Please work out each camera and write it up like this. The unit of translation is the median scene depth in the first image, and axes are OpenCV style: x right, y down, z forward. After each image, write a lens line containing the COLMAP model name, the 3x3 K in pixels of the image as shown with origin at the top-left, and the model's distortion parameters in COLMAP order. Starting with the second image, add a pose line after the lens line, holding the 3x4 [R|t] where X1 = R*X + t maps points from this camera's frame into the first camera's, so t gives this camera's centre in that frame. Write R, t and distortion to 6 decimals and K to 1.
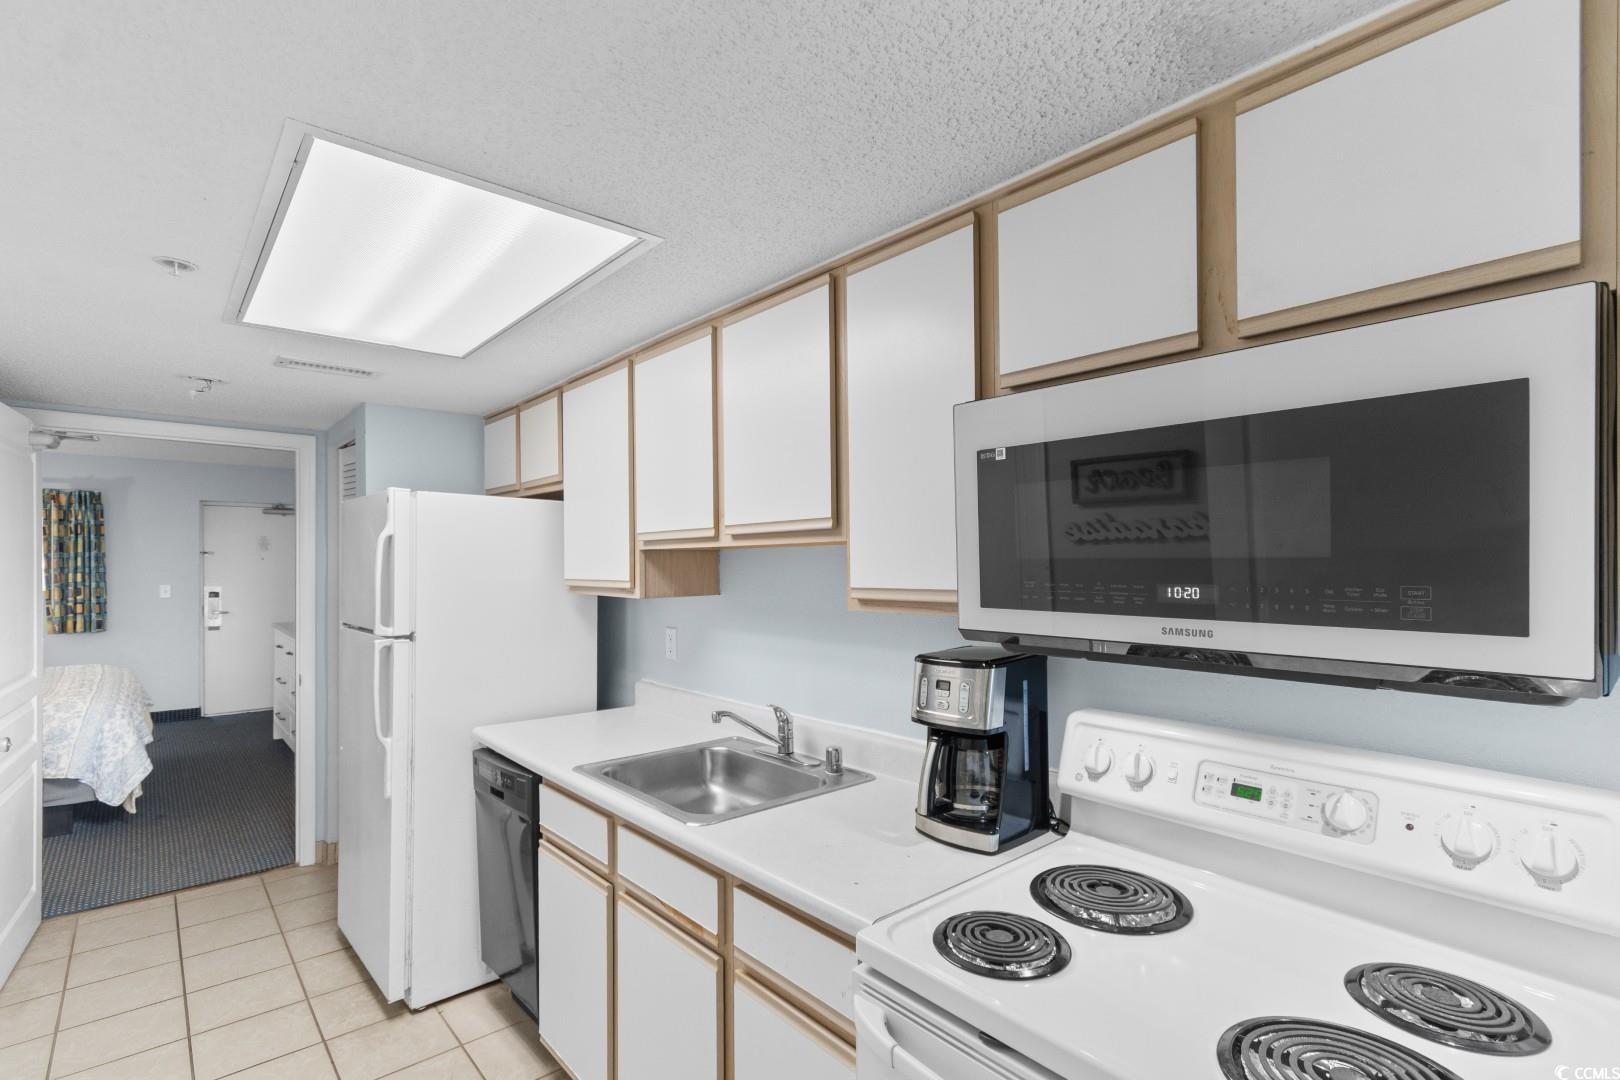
lens RADIAL K [[750.8, 0, 799.7], [0, 750.8, 564.1], [0, 0, 1]] dist [0.006245, 0.000689]
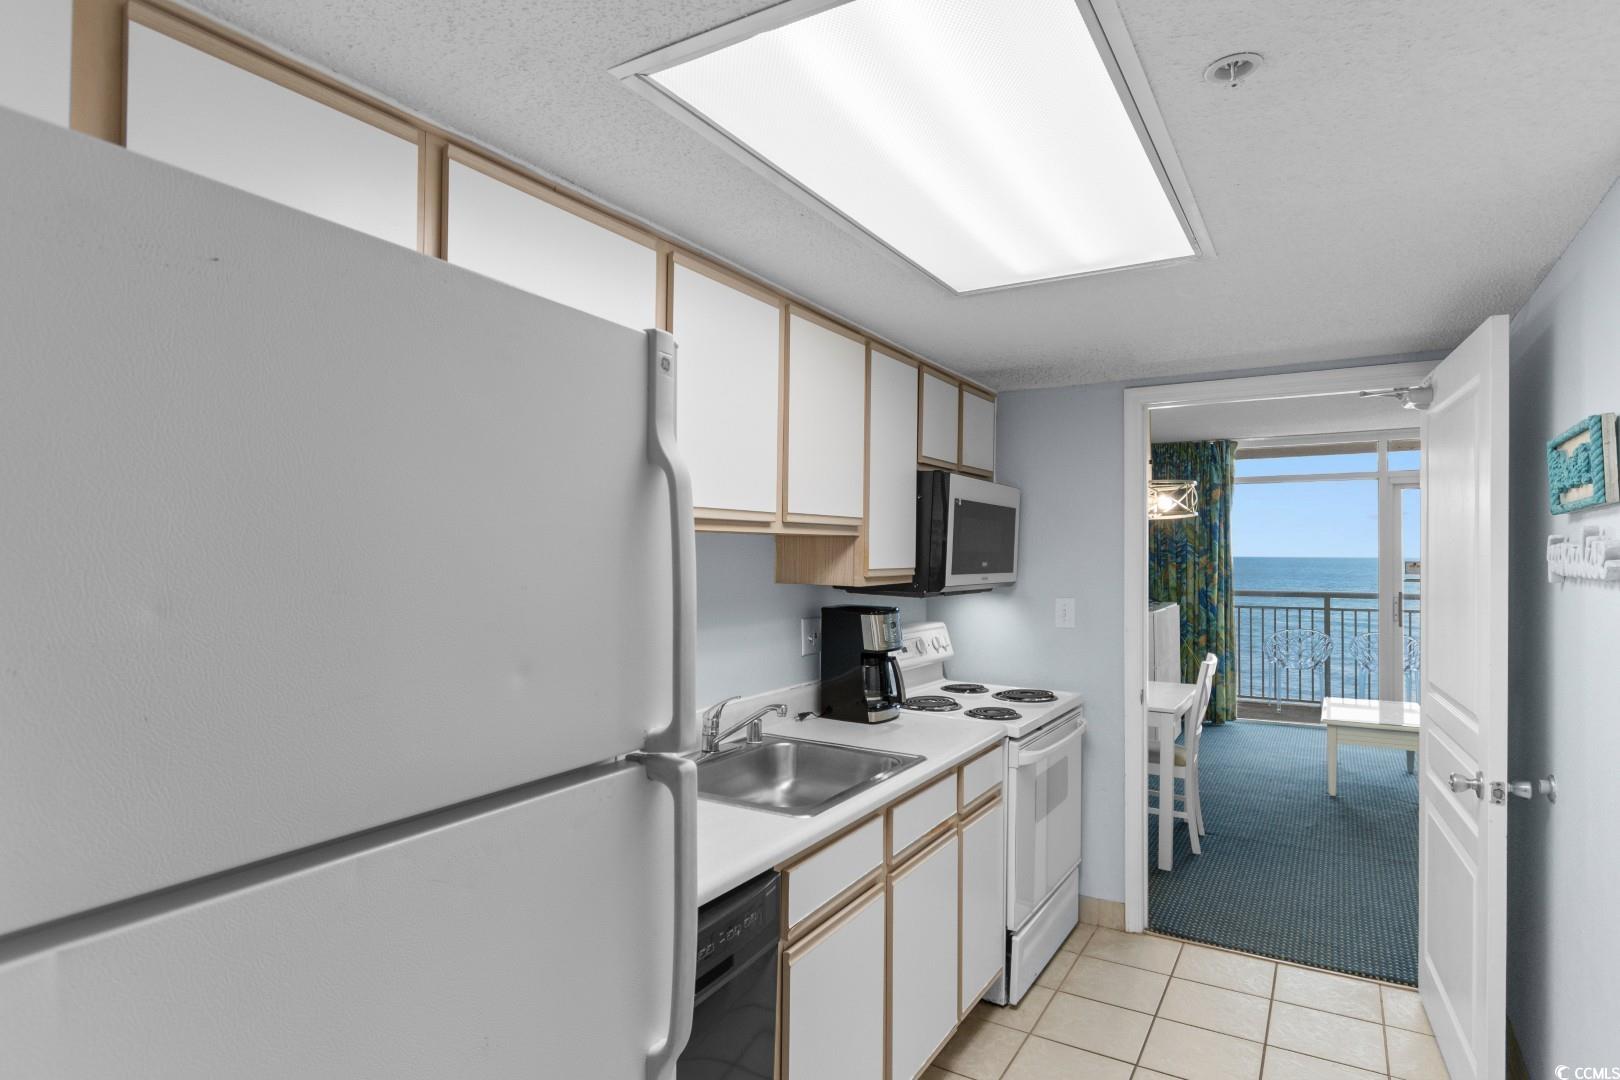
lens RADIAL K [[835.6, 0, 804.6], [0, 835.6, 541.2], [0, 0, 1]] dist [-0.000003, -0.000135]
pose [[-0.291219, 0.018644, 0.956475, -1.018681], [-0.000925, 0.999804, -0.019771, 0.006873], [-0.956656, -0.006642, -0.291144, 1.138773]]
